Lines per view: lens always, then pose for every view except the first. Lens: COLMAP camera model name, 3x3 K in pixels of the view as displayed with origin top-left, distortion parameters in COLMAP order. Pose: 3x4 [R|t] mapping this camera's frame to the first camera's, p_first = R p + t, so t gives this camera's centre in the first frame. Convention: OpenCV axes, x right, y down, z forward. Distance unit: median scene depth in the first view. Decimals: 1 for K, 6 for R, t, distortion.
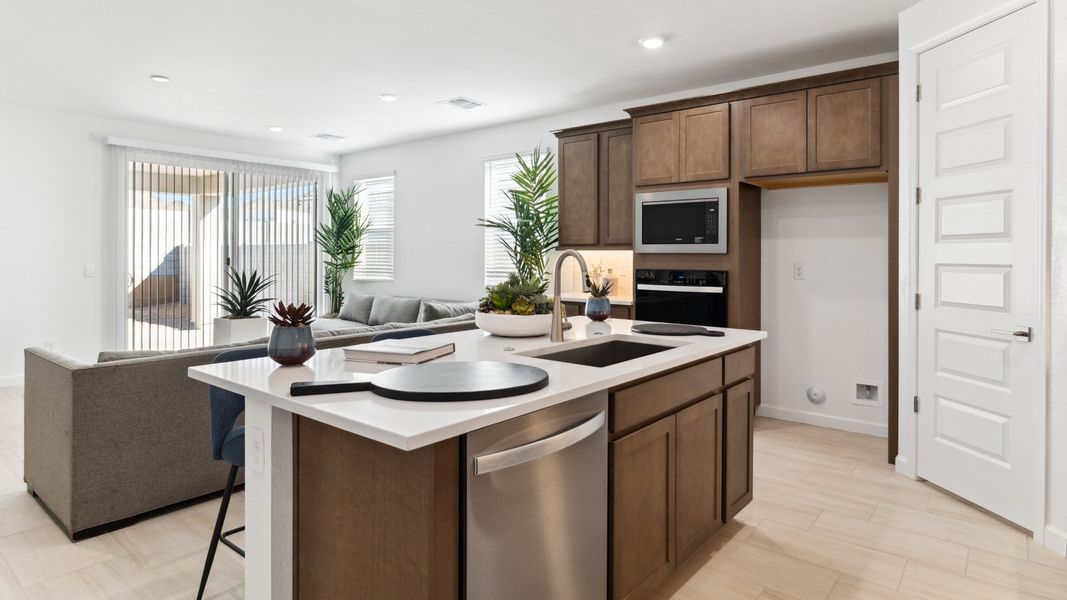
lens RADIAL K [[588.4, 0, 546.8], [0, 588.4, 248.6], [0, 0, 1]] dist [-0.000995, 0.000264]
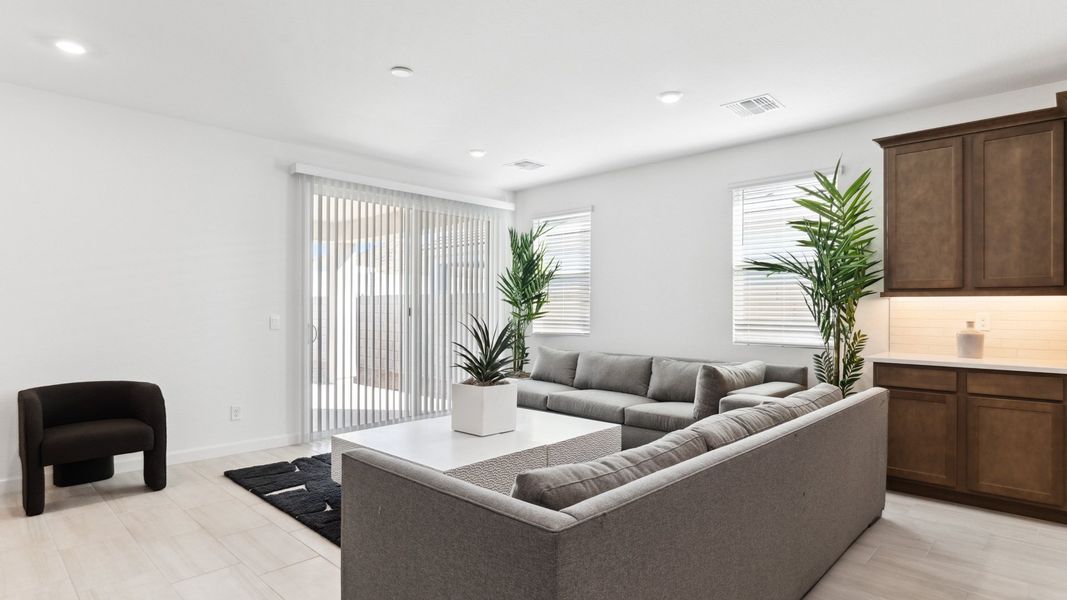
lens RADIAL K [[553.5, 0, 537.6], [0, 553.5, 301.5], [0, 0, 1]] dist [-0.003779, -0.001262]
pose [[0.997051, -0.001270, -0.076736, -0.381945], [0.001355, 0.999999, 0.001064, 0.007936], [0.076734, -0.001165, 0.997051, 0.265266]]
